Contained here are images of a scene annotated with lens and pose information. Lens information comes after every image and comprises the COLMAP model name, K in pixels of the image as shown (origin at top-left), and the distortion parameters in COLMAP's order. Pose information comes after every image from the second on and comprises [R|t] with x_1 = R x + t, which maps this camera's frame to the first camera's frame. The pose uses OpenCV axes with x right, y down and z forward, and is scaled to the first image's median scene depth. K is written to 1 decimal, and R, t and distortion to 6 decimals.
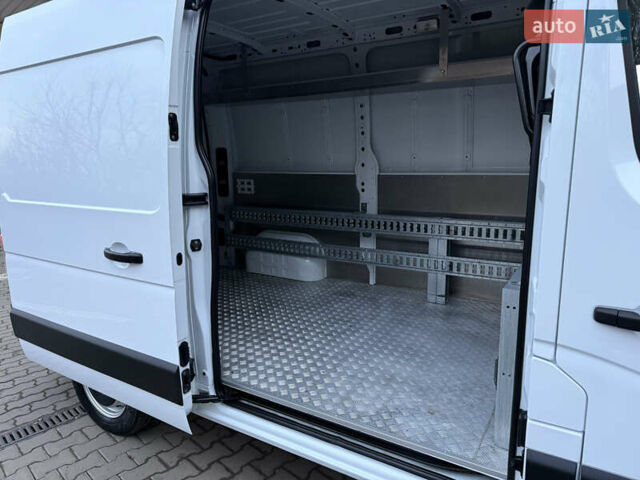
lens RADIAL K [[450.0, 0, 321.1], [0, 450.0, 239.0], [0, 0, 1]] dist [-0.018945, -0.016260]
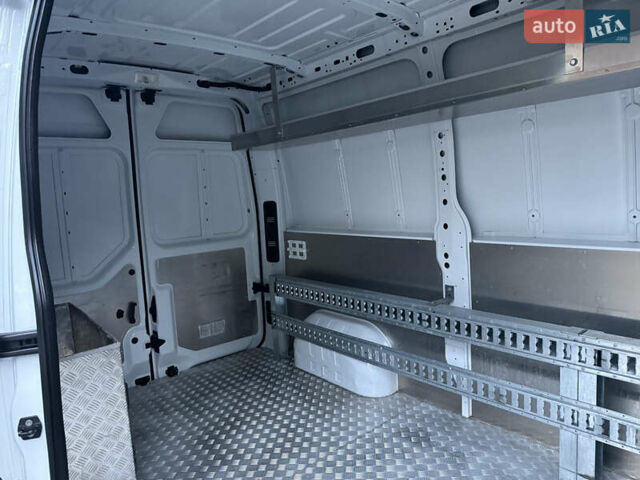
lens RADIAL K [[450.0, 0, 318.8], [0, 450.0, 239.3], [0, 0, 1]] dist [-0.018945, -0.016260]
pose [[0.960546, -0.015195, -0.277707, 0.098745], [-0.002792, 0.997929, -0.064259, -0.107217], [0.278109, 0.062499, 0.958514, 0.345268]]
